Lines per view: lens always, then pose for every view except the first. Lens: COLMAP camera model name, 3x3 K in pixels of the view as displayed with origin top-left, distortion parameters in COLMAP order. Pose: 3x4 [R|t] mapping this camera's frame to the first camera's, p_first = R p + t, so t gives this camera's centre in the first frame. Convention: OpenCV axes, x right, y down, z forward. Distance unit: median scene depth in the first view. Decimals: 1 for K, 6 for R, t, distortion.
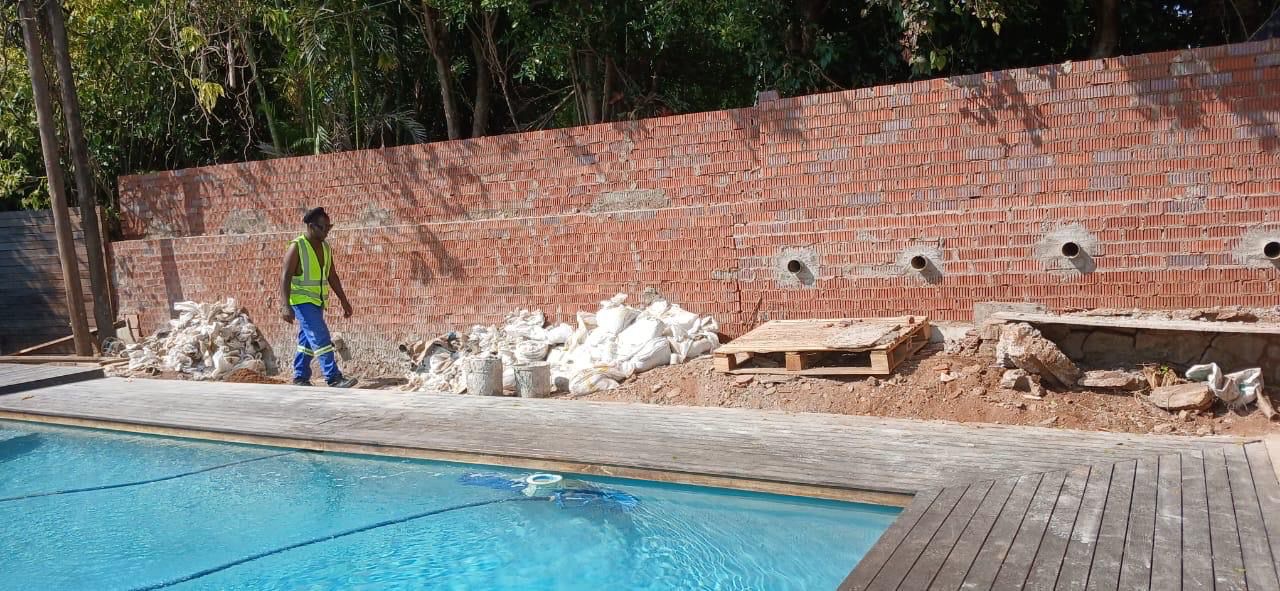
lens RADIAL K [[974.5, 0, 637.2], [0, 974.5, 299.7], [0, 0, 1]] dist [0.093849, -0.211482]
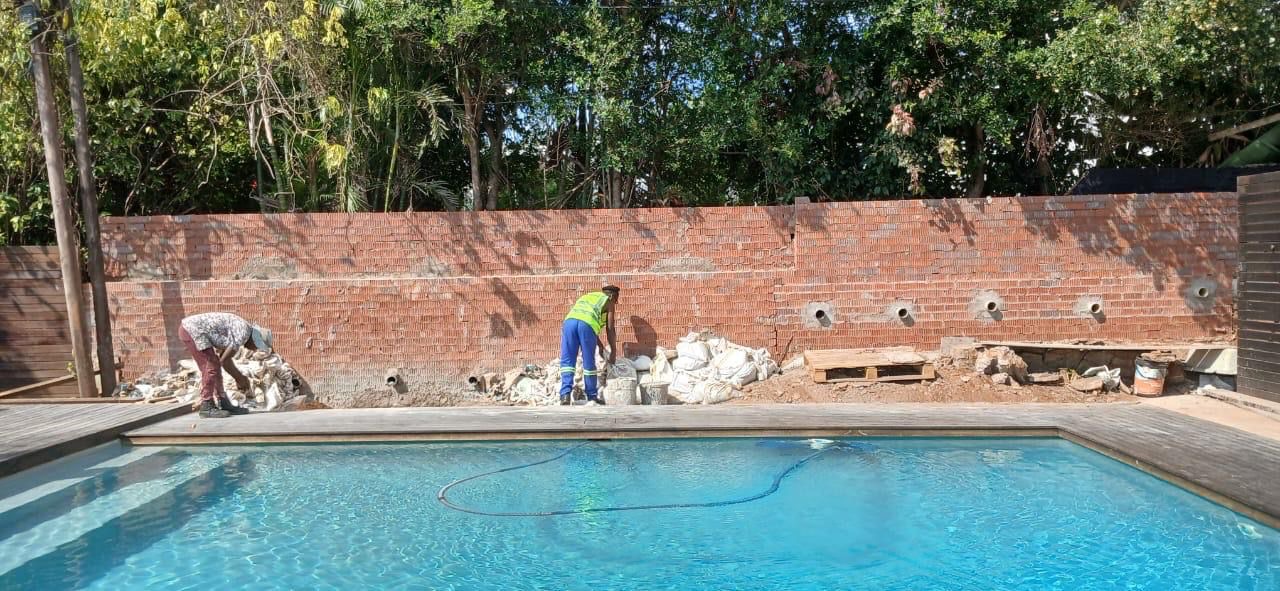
lens RADIAL K [[974.5, 0, 637.2], [0, 974.5, 299.7], [0, 0, 1]] dist [0.093849, -0.211482]
pose [[0.885130, 0.026689, 0.464577, -0.941722], [0.006175, 0.997592, -0.069075, 0.054248], [-0.465302, 0.064009, 0.882835, -0.230422]]
